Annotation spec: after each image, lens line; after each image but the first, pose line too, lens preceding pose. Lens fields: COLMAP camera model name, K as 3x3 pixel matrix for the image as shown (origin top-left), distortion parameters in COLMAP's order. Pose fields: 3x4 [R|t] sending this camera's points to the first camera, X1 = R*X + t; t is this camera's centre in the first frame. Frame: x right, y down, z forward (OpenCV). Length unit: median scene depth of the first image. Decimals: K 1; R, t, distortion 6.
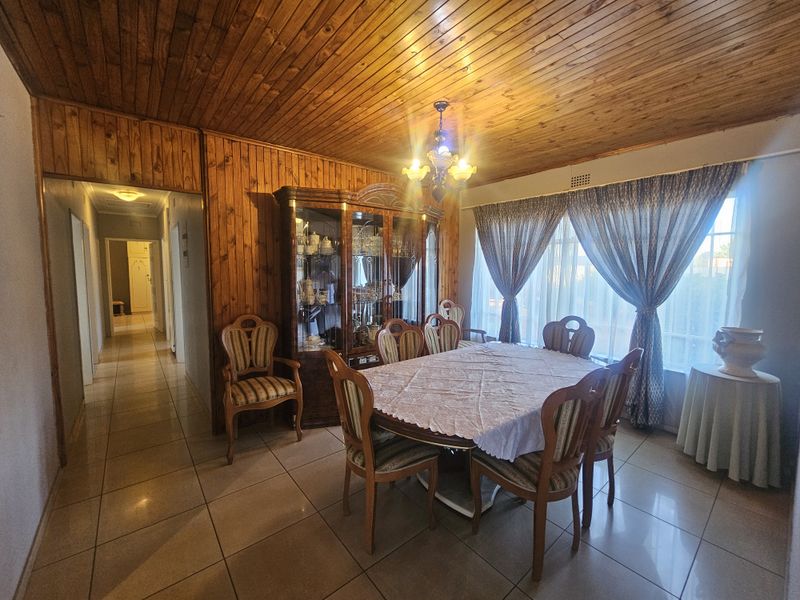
lens RADIAL K [[324.7, 0, 406.5], [0, 324.7, 293.0], [0, 0, 1]] dist [-0.001747, -0.000300]
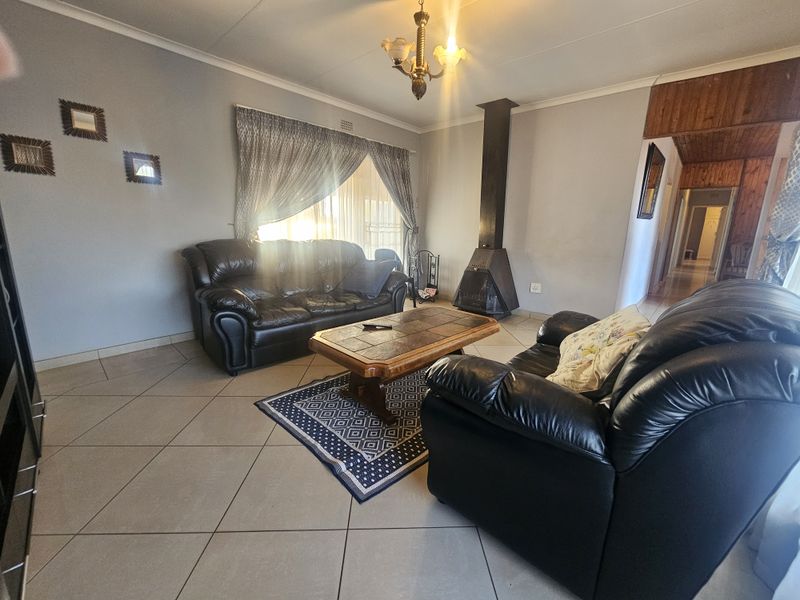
lens RADIAL K [[324.7, 0, 406.5], [0, 324.7, 293.0], [0, 0, 1]] dist [-0.001747, -0.000300]
pose [[0.122053, 0.205080, -0.971105, 0.571071], [-0.104752, 0.975617, 0.192867, 0.093797], [0.986980, 0.078185, 0.140559, -0.621823]]
